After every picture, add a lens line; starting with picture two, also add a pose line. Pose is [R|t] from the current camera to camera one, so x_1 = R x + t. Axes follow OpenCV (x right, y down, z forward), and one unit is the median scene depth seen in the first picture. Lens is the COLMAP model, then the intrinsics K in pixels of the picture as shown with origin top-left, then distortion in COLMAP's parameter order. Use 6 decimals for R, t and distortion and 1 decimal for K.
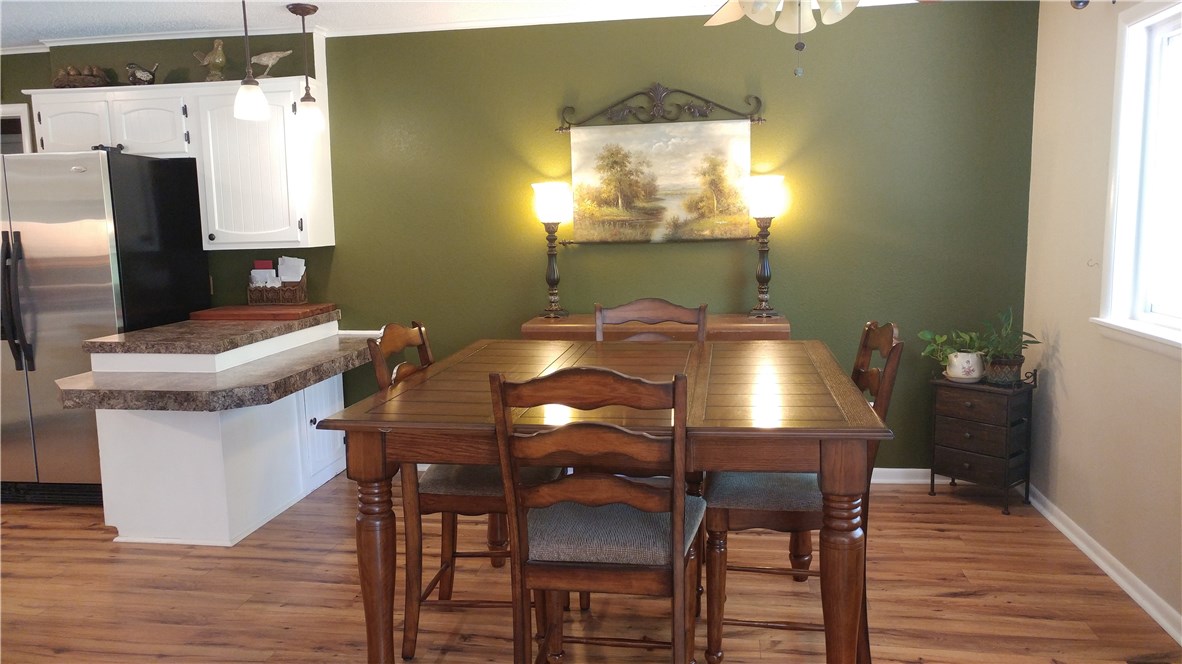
lens RADIAL K [[825.4, 0, 591.0], [0, 825.4, 332.0], [0, 0, 1]] dist [0.003341, -0.079594]
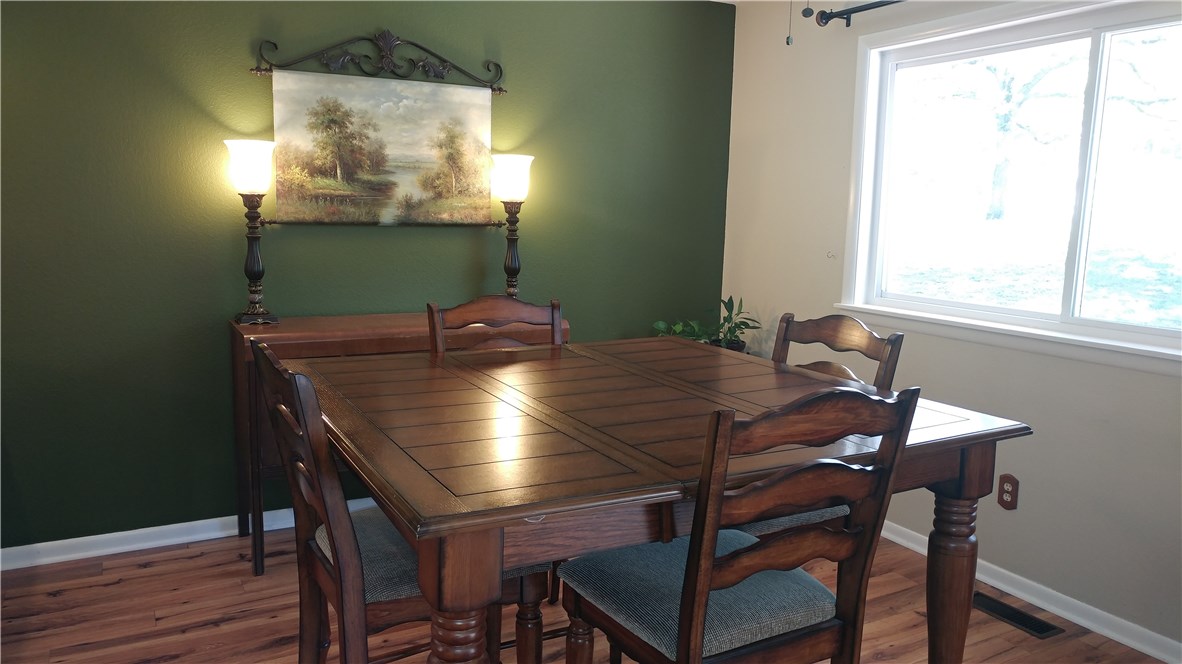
lens RADIAL K [[850.1, 0, 591.0], [0, 850.1, 332.0], [0, 0, 1]] dist [-0.003453, -0.222233]
pose [[0.785791, -0.041663, 0.617088, -0.282331], [0.035800, 0.999120, 0.021869, -0.015252], [-0.617456, 0.004907, 0.786590, 0.223992]]
